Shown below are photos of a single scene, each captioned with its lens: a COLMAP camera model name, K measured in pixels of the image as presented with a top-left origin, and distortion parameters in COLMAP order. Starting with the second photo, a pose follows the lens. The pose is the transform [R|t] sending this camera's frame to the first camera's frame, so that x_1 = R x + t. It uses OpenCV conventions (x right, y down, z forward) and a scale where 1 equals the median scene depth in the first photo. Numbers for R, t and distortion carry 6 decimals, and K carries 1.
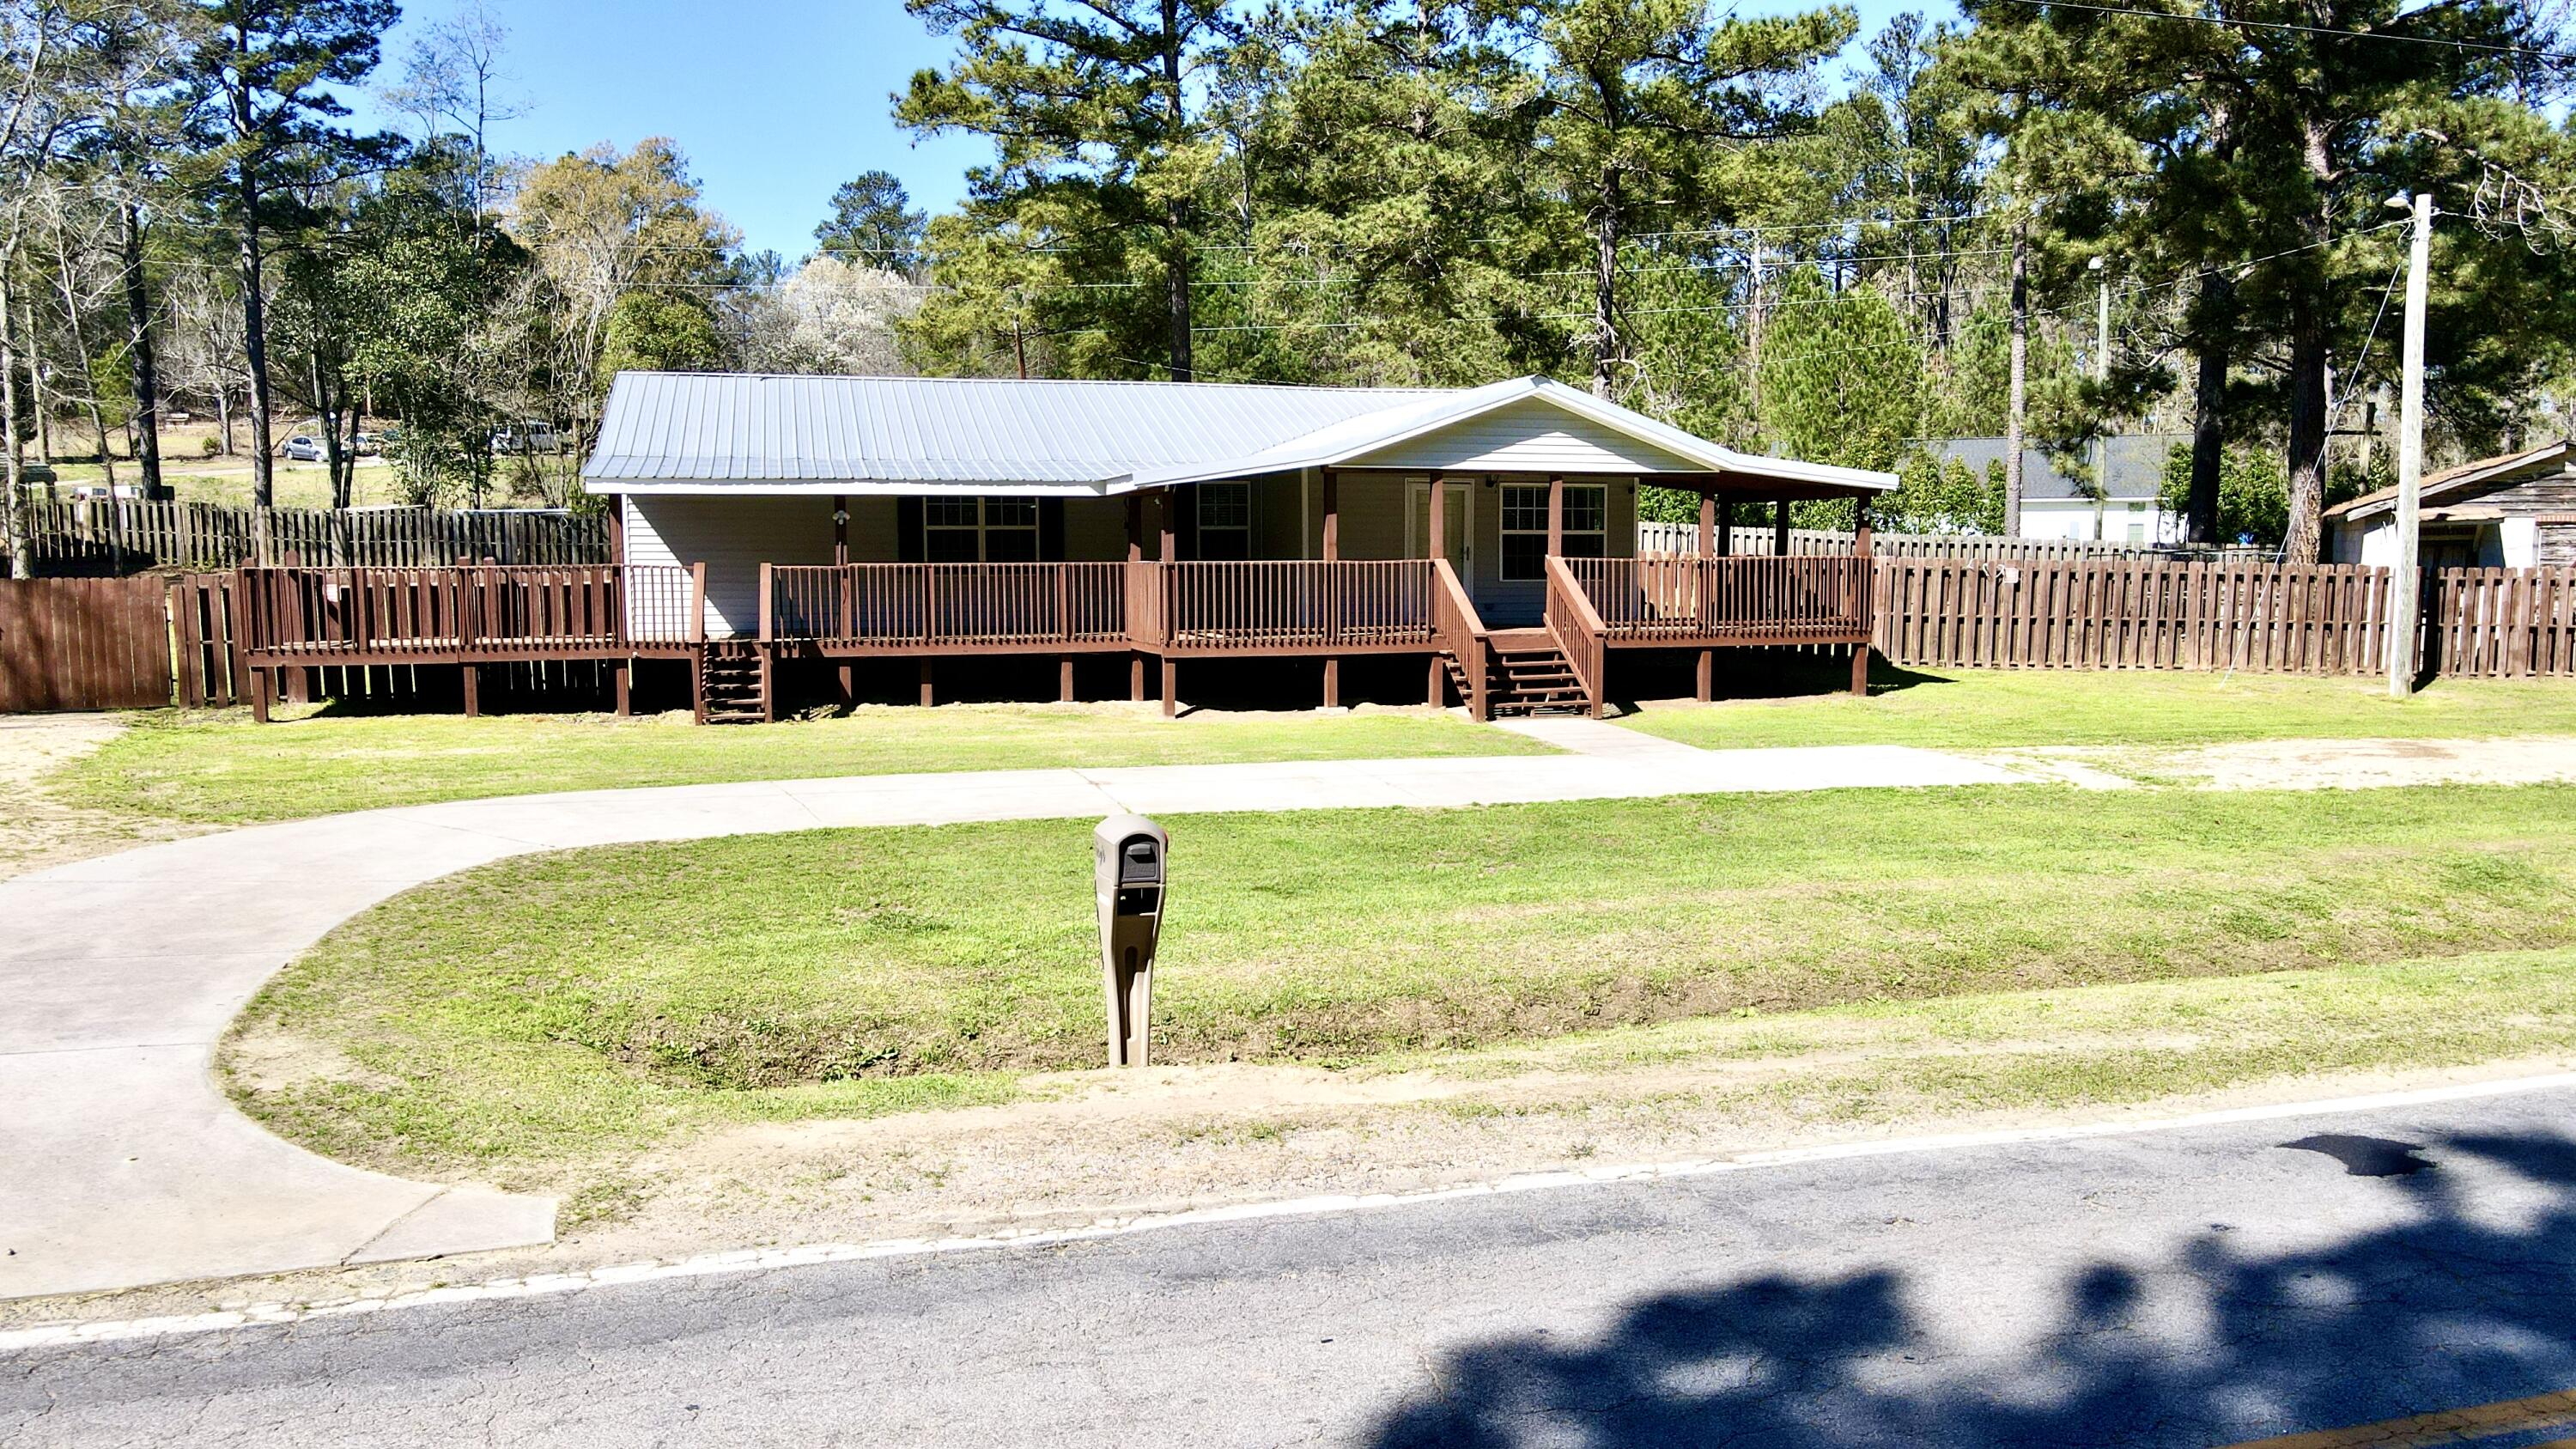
lens RADIAL K [[1884.3, 0, 1288.0], [0, 1884.3, 724.5], [0, 0, 1]] dist [-0.008301, 0.044459]
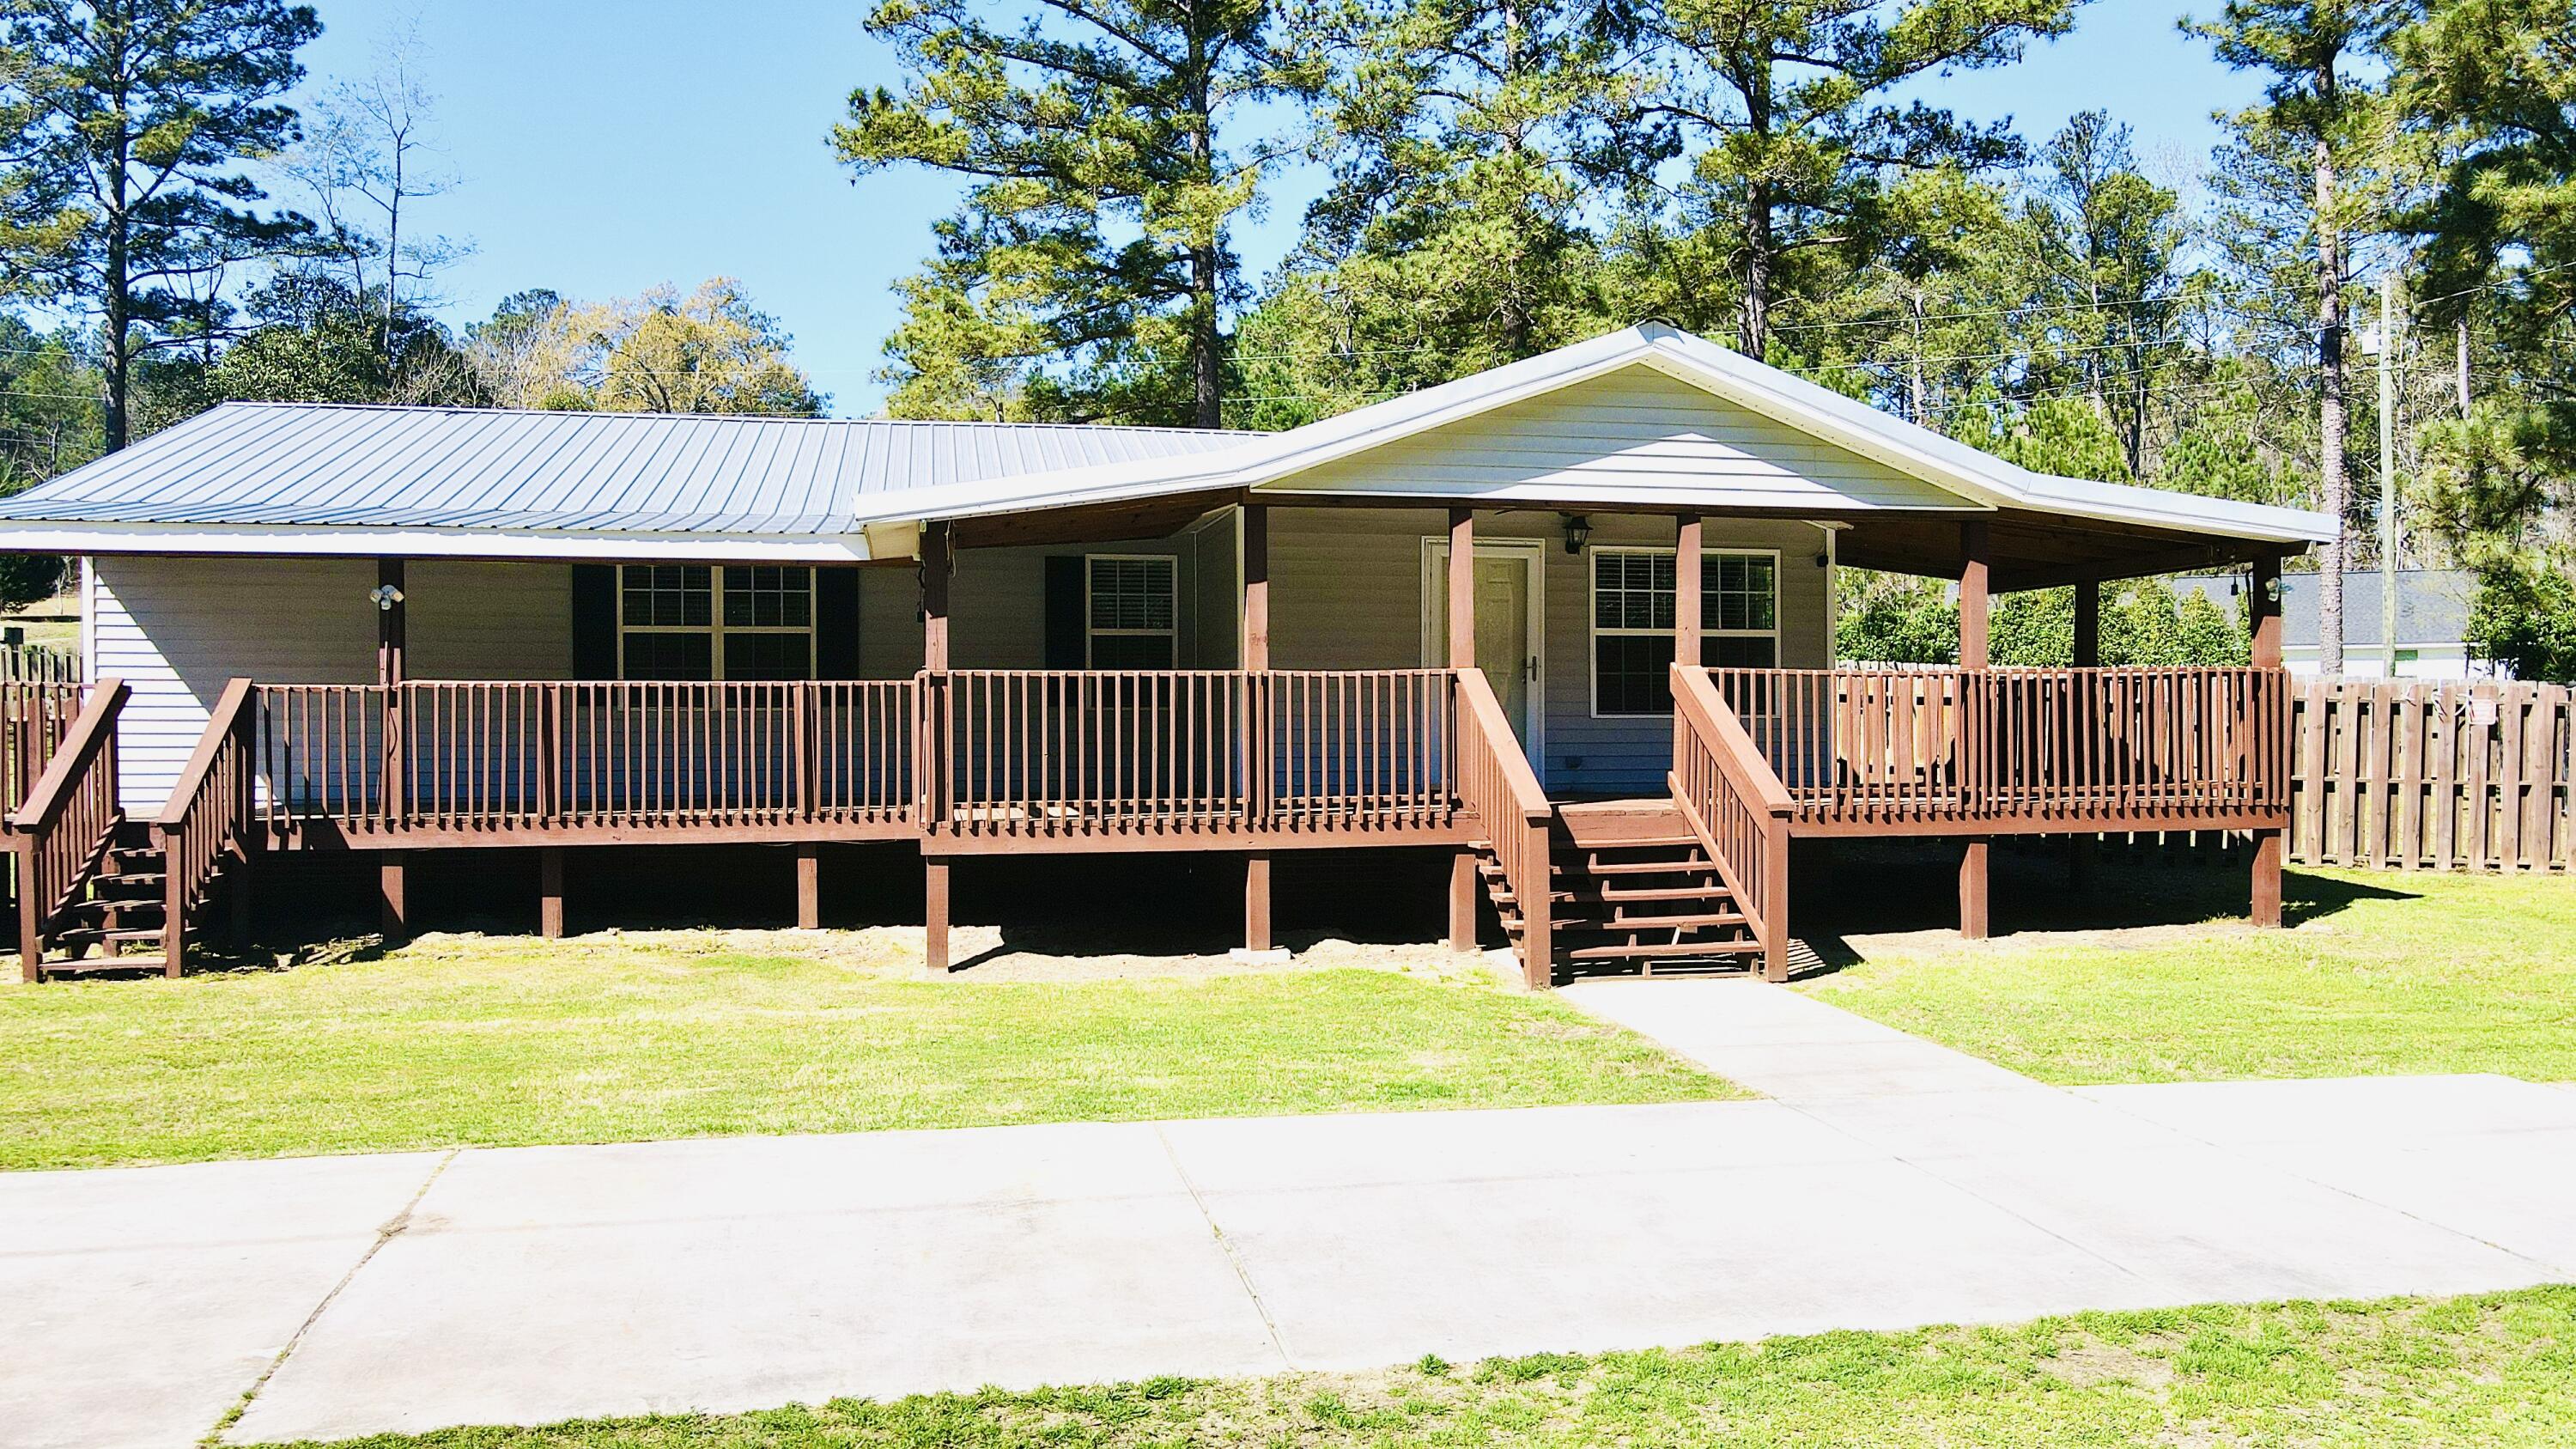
lens RADIAL K [[1884.3, 0, 1288.0], [0, 1884.3, 724.5], [0, 0, 1]] dist [-0.008301, 0.044459]
pose [[0.997394, -0.000609, -0.072144, 0.065638], [-0.005926, 0.995893, -0.090344, -0.023103], [0.071903, 0.090536, 0.993294, 0.453413]]
